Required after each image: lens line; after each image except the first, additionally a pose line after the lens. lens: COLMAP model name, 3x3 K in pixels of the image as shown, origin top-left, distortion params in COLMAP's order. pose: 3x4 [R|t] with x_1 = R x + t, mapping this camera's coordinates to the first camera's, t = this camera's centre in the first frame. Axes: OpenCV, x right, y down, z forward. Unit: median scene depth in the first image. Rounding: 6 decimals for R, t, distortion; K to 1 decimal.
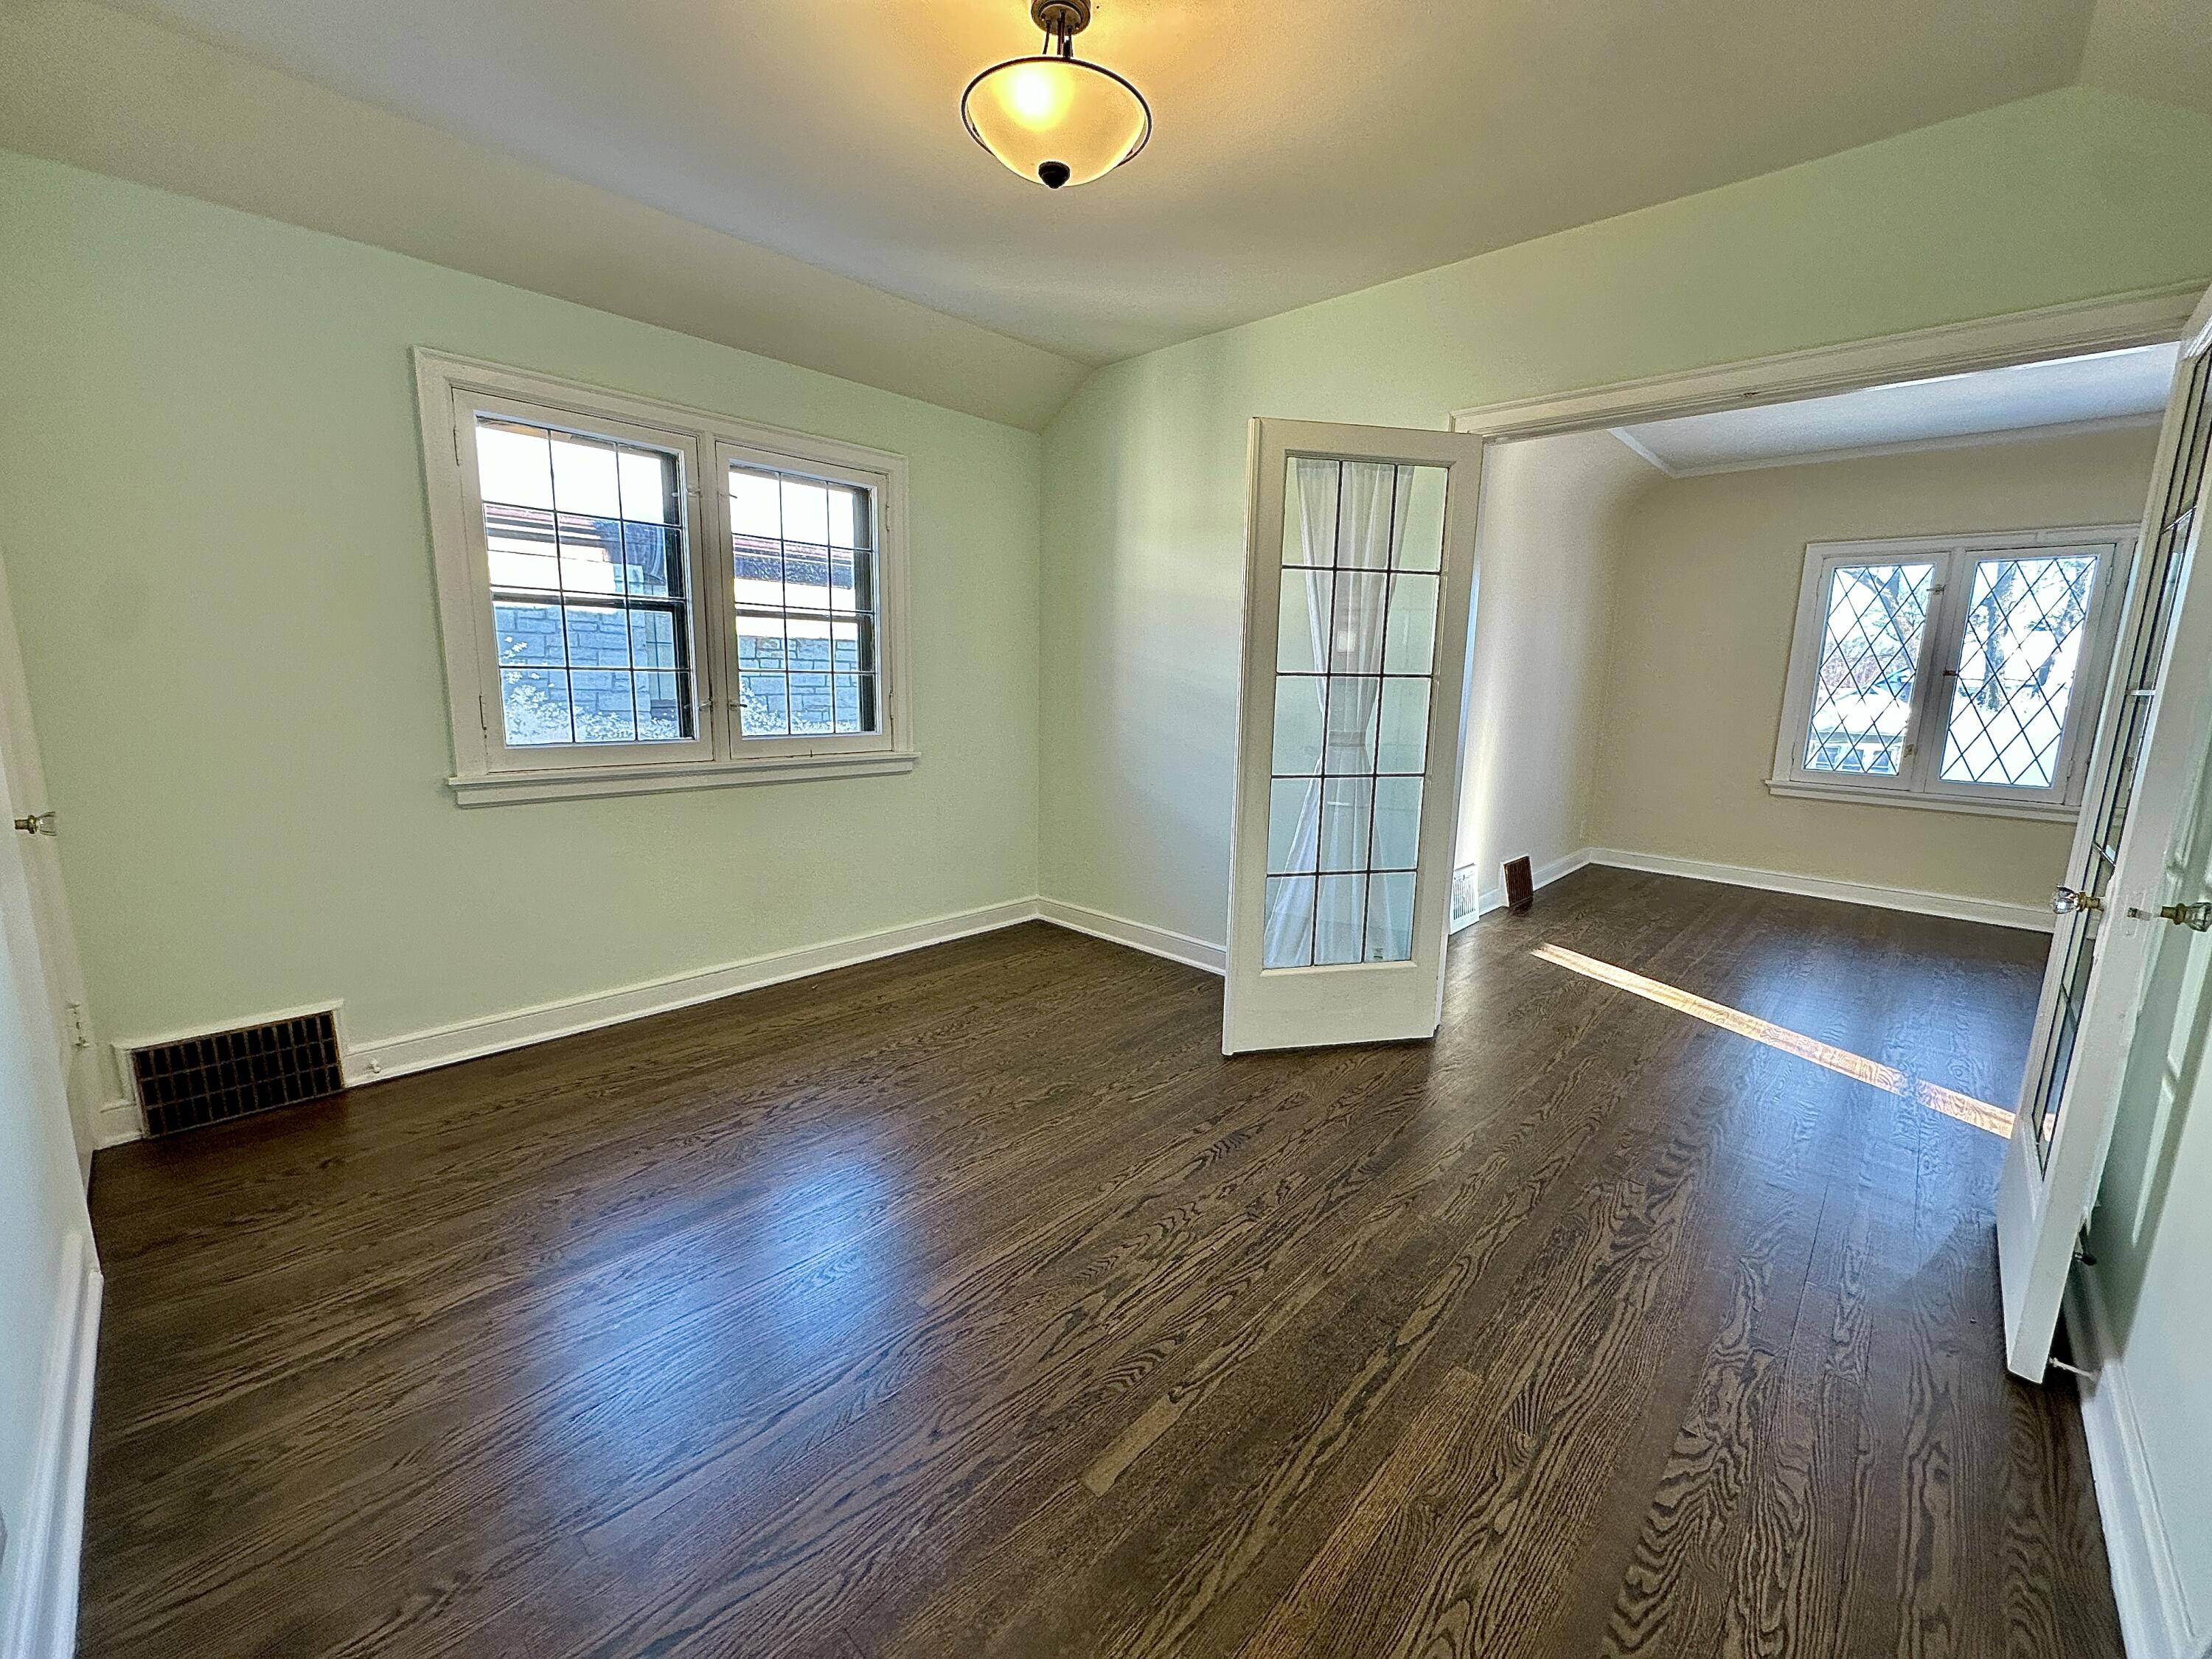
lens RADIAL K [[889.3, 0, 1099.7], [0, 889.3, 830.7], [0, 0, 1]] dist [-0.004951, 0.000609]
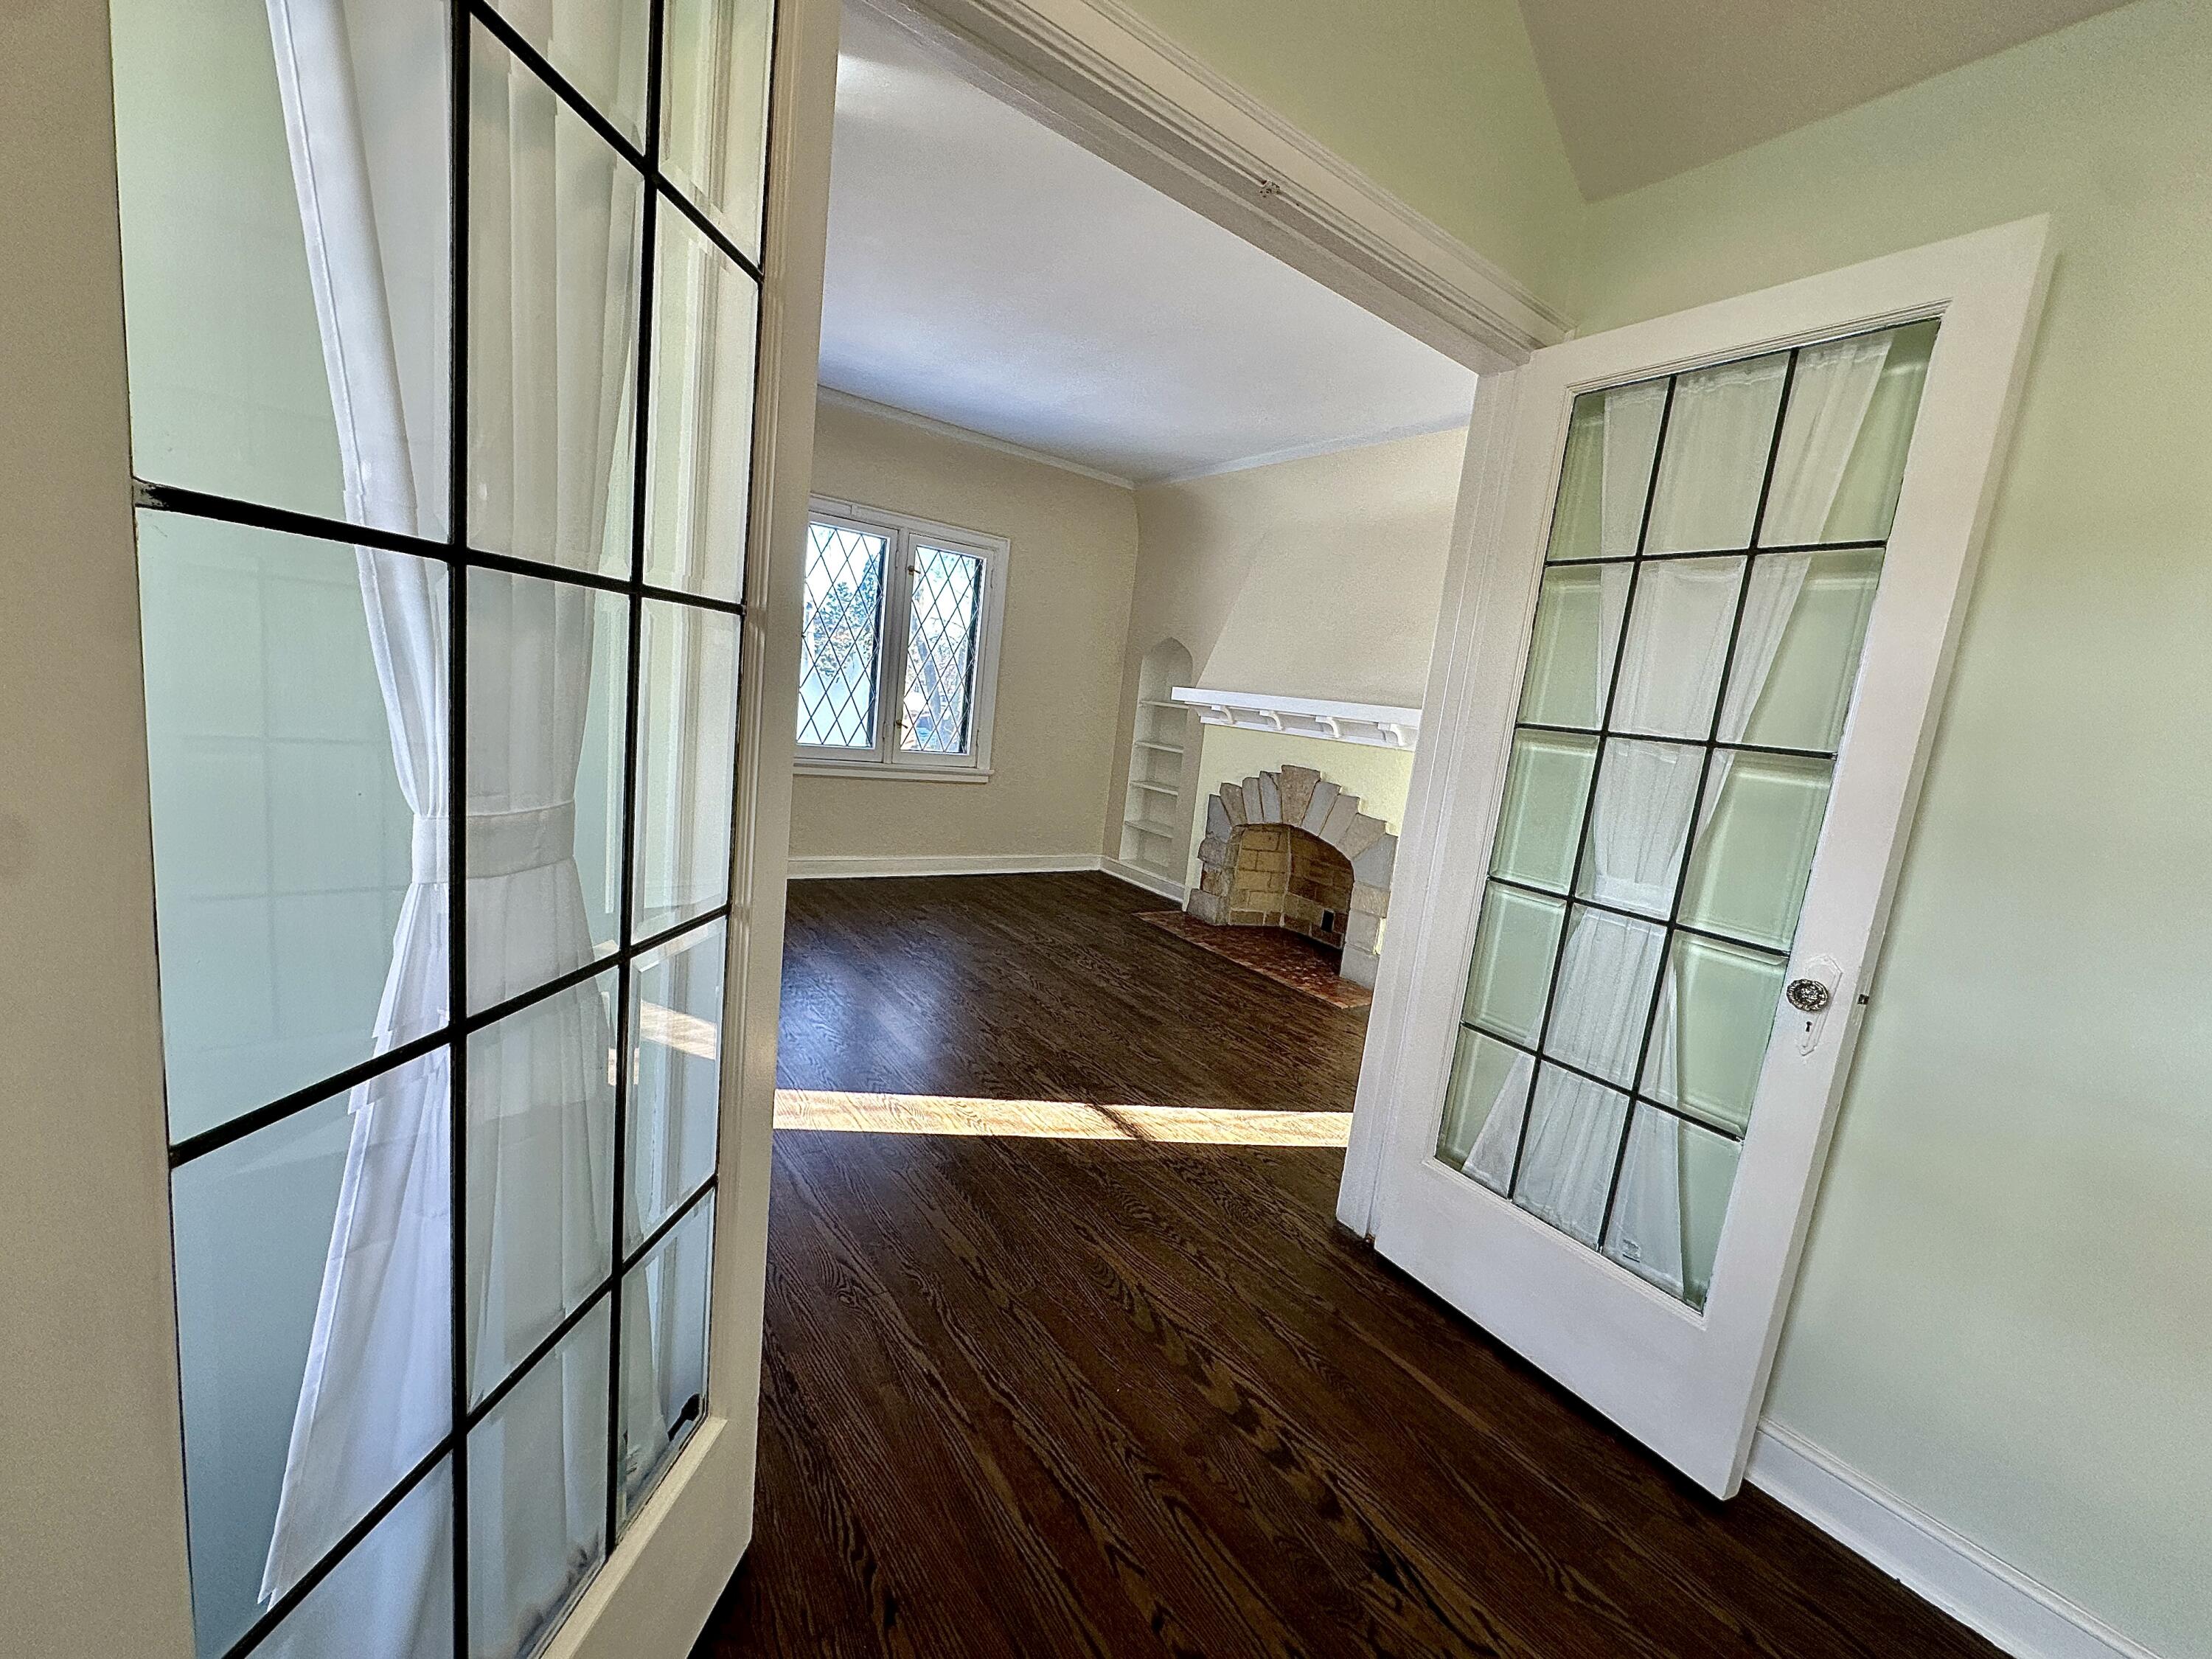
lens RADIAL K [[889.3, 0, 1110.5], [0, 889.3, 831.3], [0, 0, 1]] dist [-0.004951, 0.000609]
pose [[0.193945, -0.146245, 0.970050, 0.049602], [0.063095, 0.988638, 0.136433, -0.088185], [-0.978981, 0.034745, 0.200969, 0.550790]]
